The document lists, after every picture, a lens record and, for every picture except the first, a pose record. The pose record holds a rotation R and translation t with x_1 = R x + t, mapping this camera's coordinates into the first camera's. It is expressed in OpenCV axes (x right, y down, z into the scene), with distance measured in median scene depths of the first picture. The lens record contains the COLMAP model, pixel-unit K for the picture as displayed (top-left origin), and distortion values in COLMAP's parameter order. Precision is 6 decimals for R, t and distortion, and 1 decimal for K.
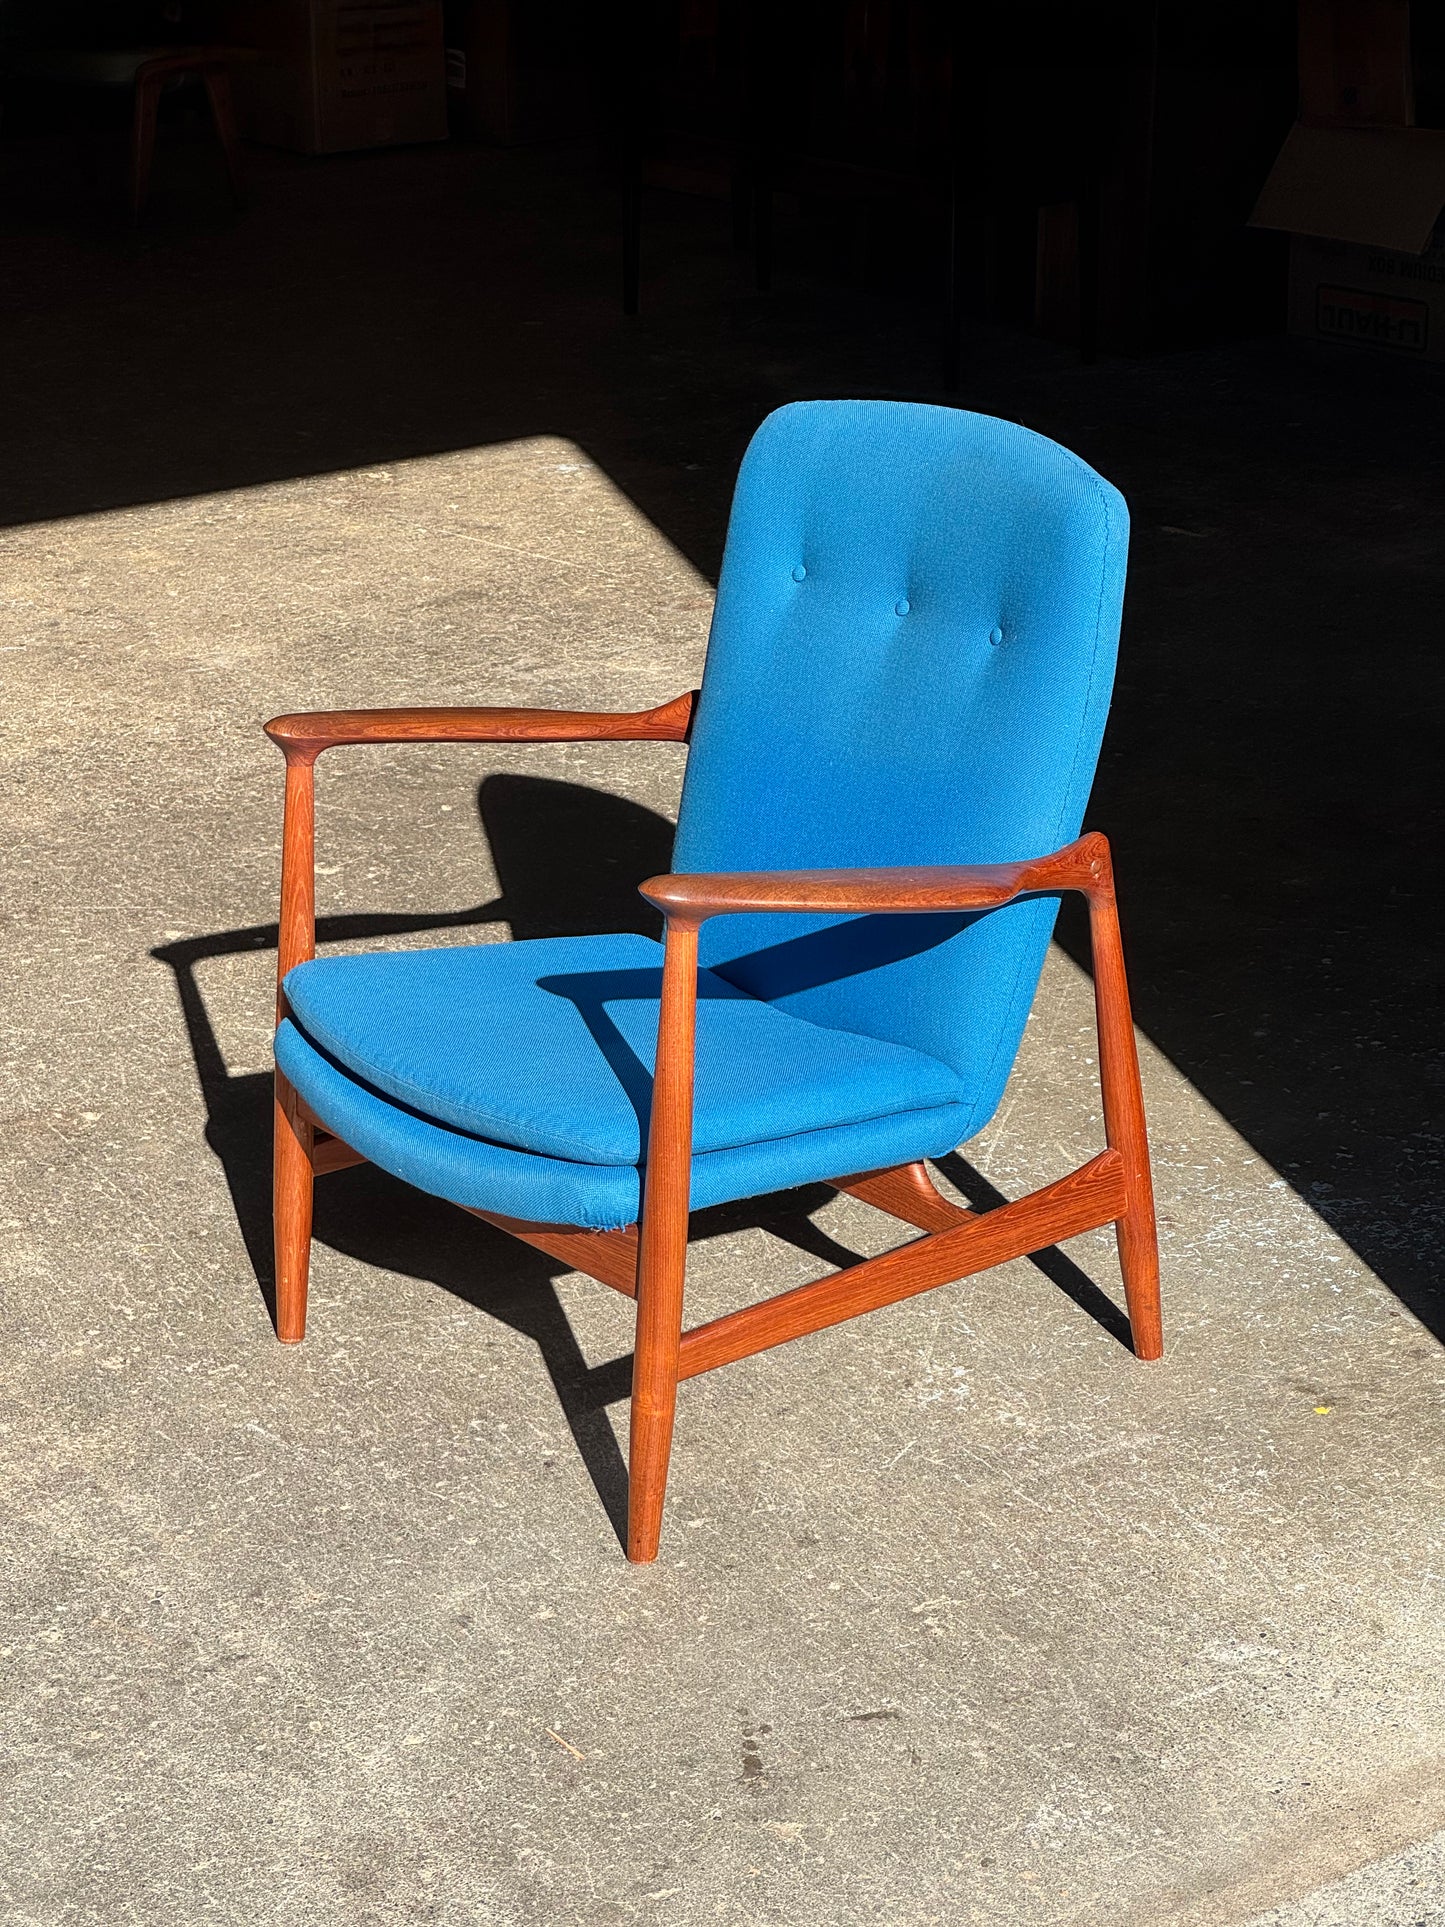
lens RADIAL K [[4349.4, 0, 715.5], [0, 4349.4, 891.1], [0, 0, 1]] dist [0.019990, 2.680229]
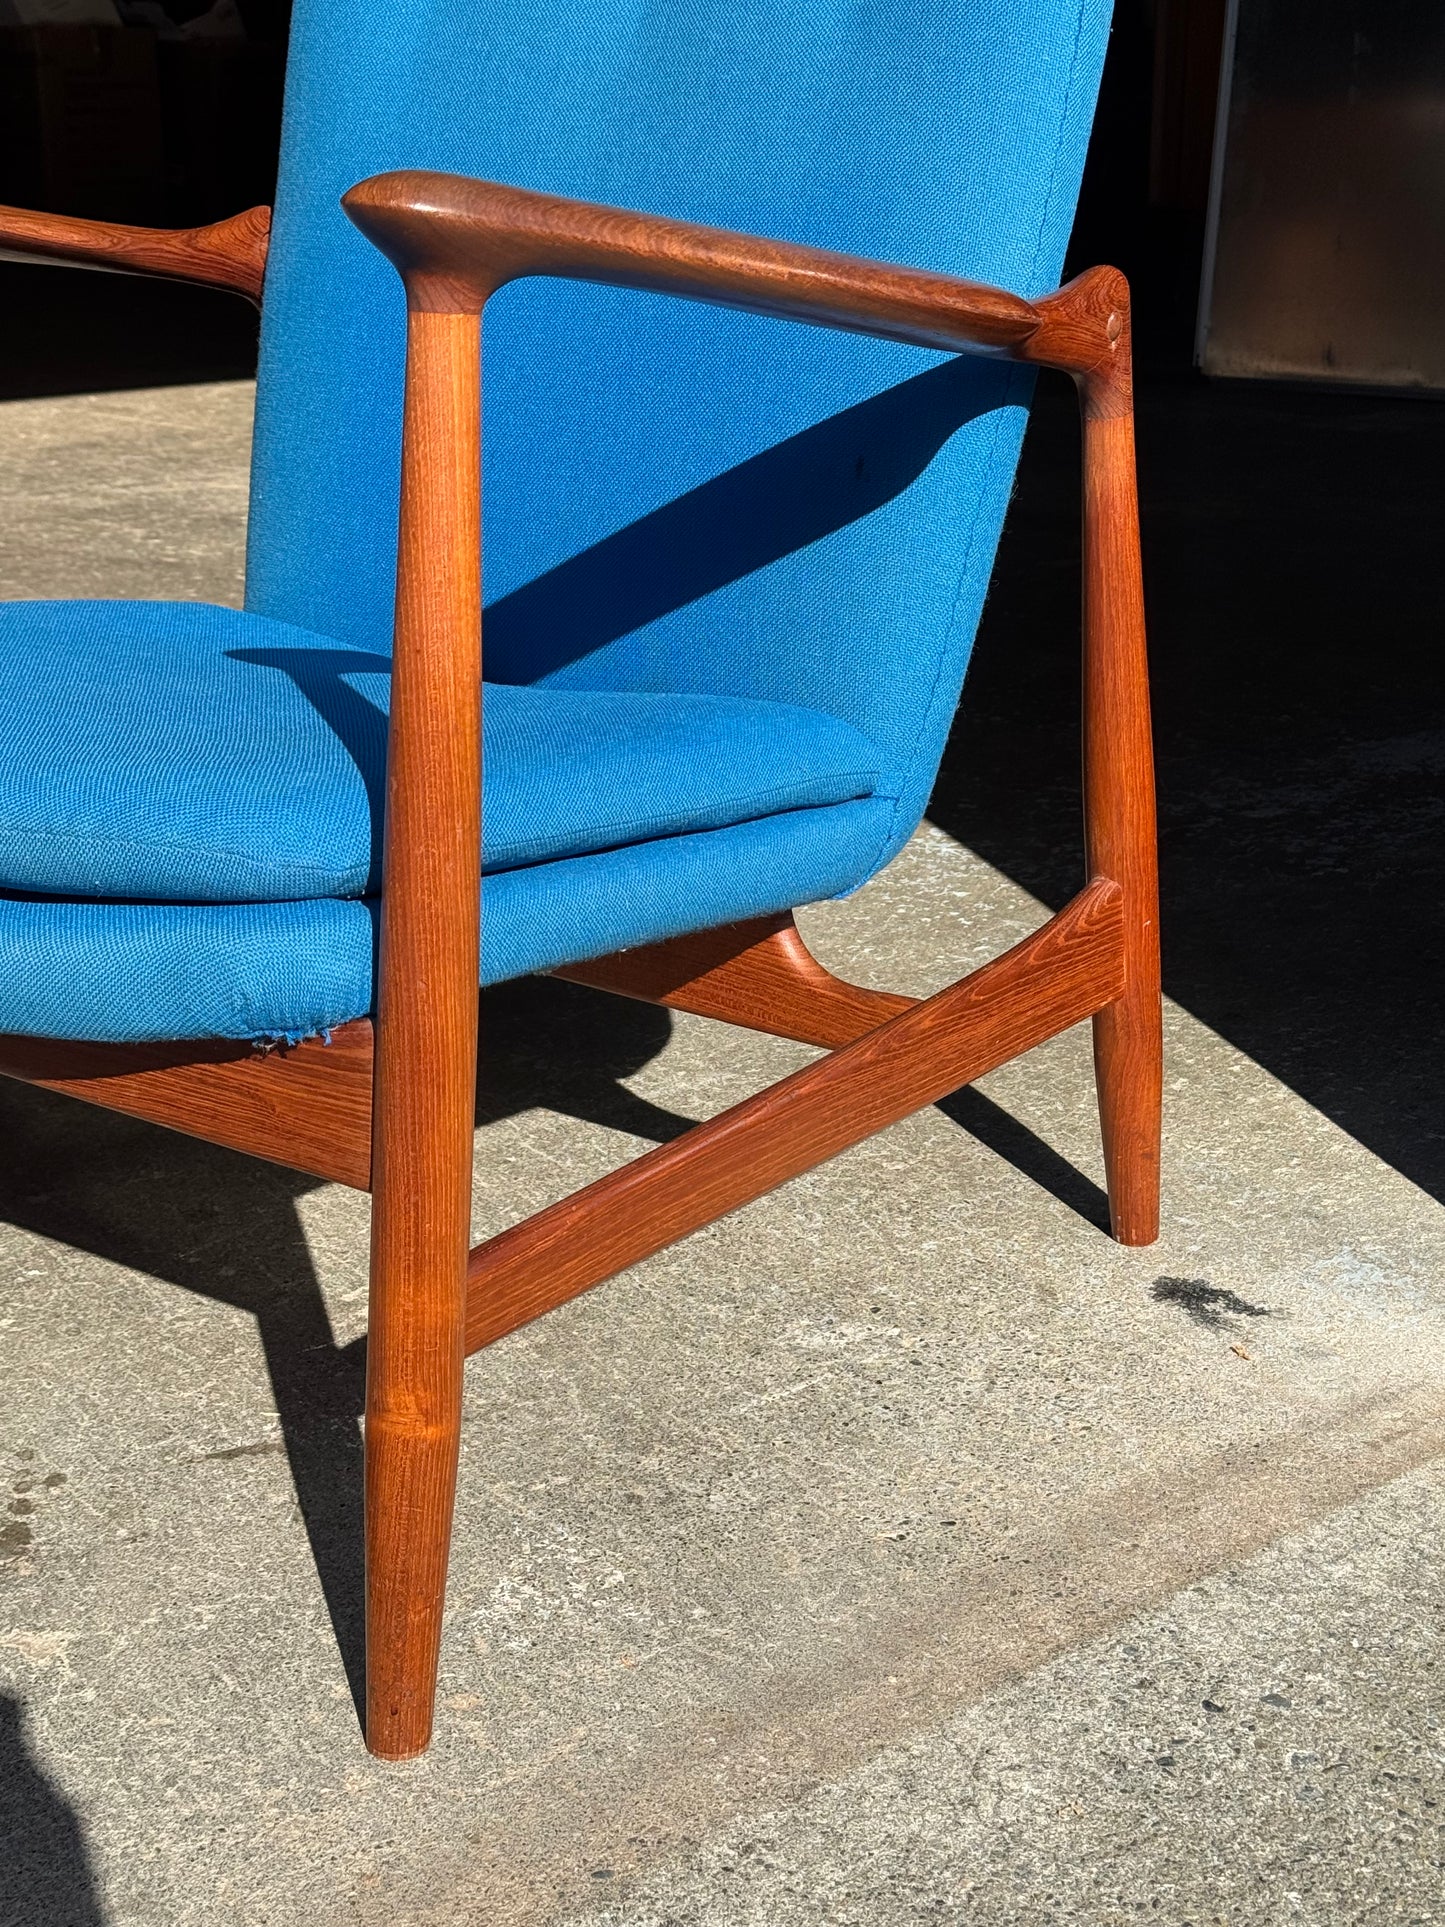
lens RADIAL K [[2924.7, 0, 722.5], [0, 2924.7, 963.5], [0, 0, 1]] dist [0.169381, -0.143272]
pose [[0.997198, -0.023518, 0.071019, 0.069239], [0.024857, 0.999528, -0.018031, 0.120005], [-0.070561, 0.019746, 0.997312, 0.539528]]
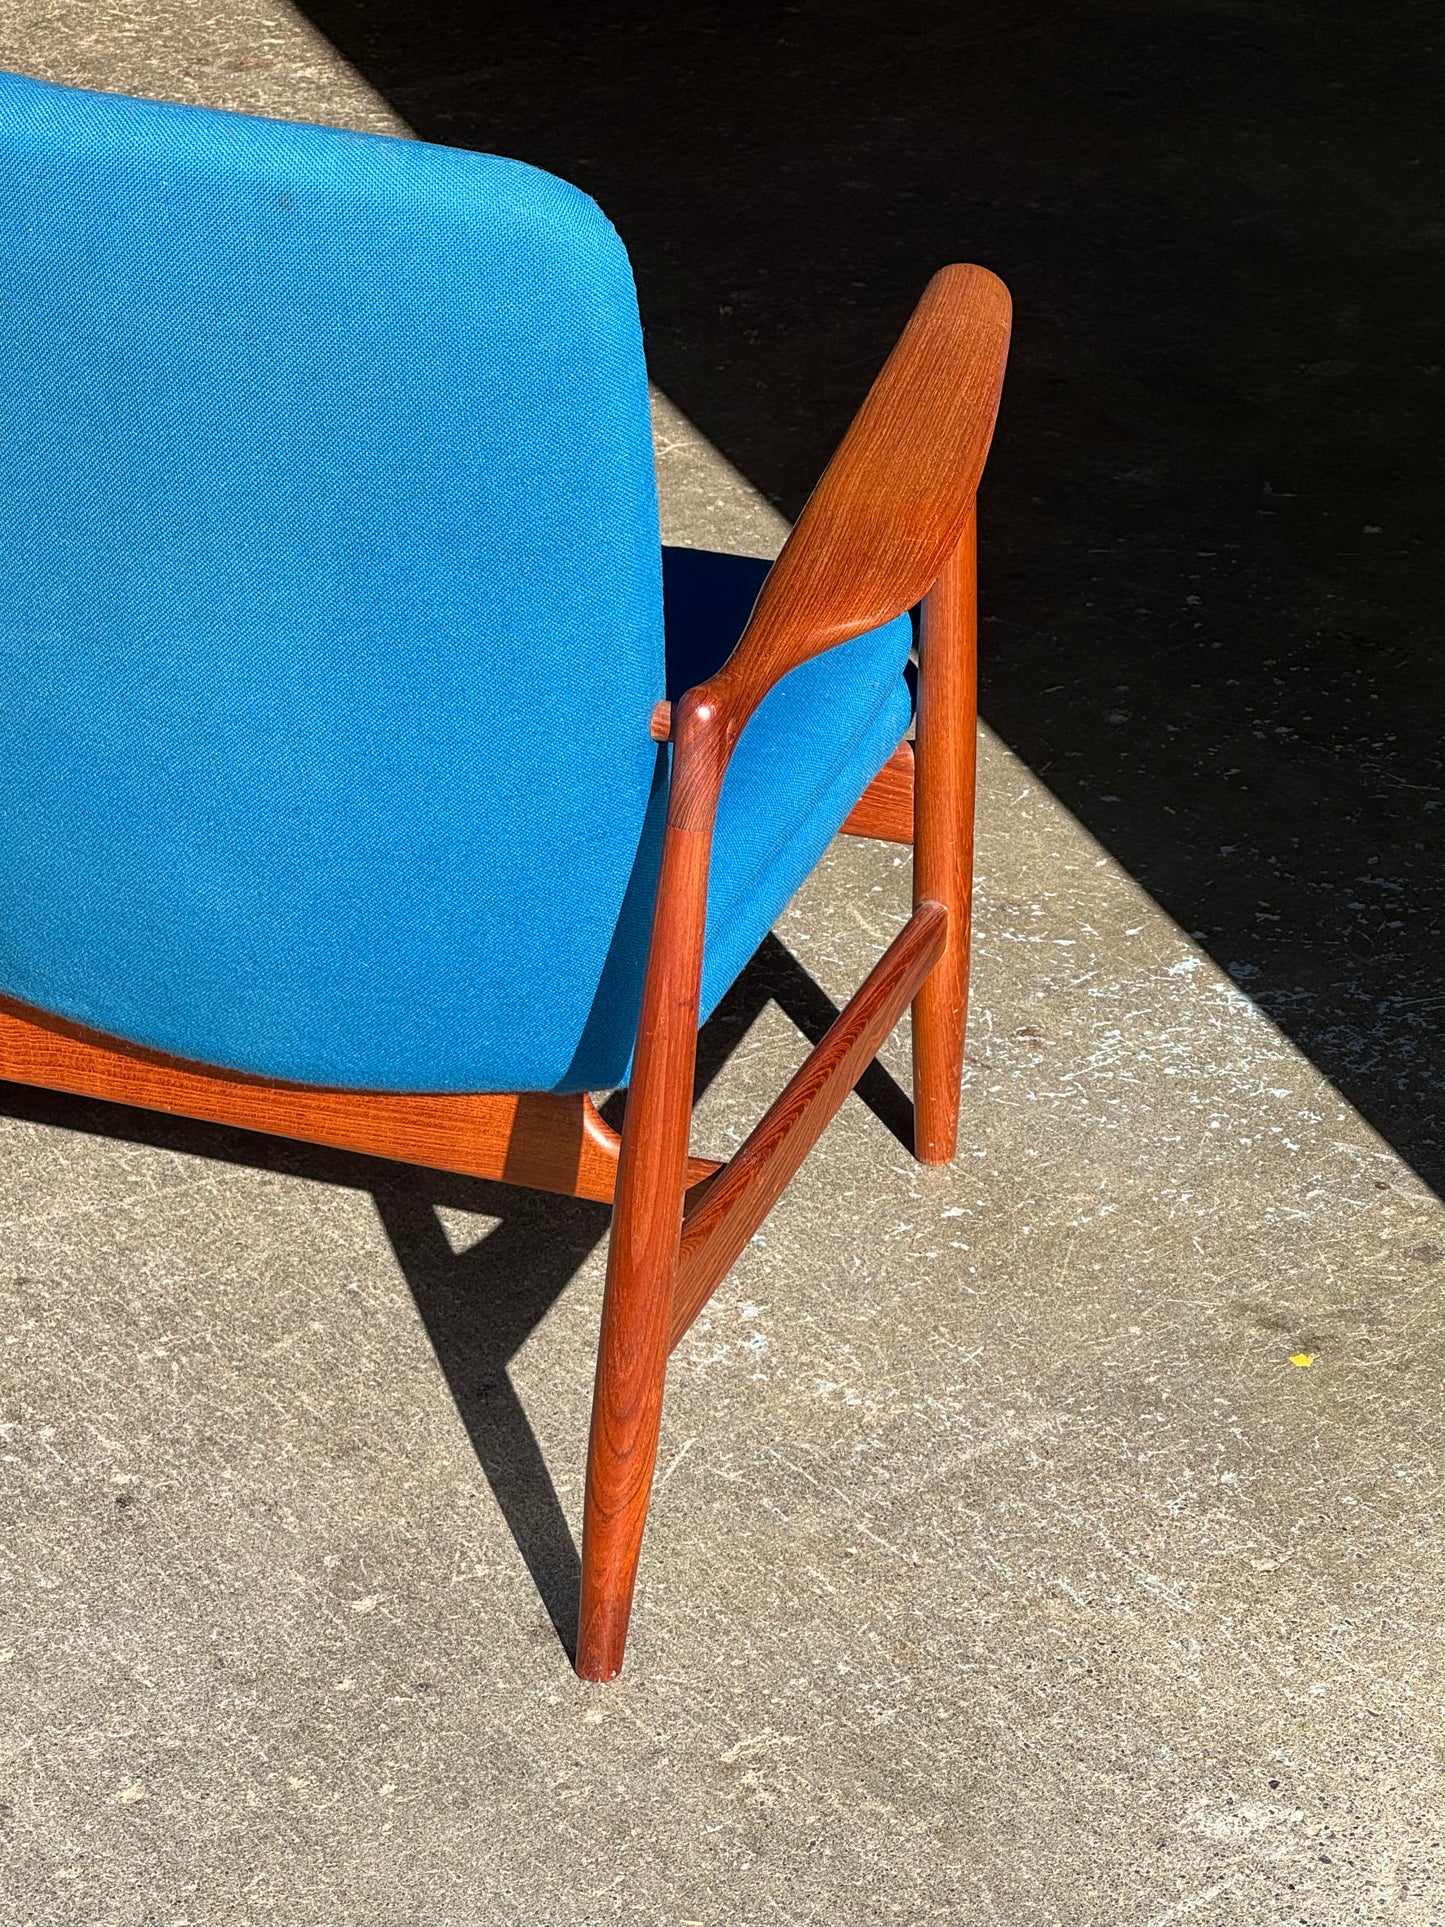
lens RADIAL K [[4885.5, 0, 739.3], [0, 4885.5, 848.0], [0, 0, 1]] dist [-0.117268, 4.768934]
pose [[0.994004, -0.020848, 0.107339, -0.024381], [0.009196, 0.994117, 0.107918, -0.040465], [-0.108957, -0.106284, 0.988348, 0.304328]]
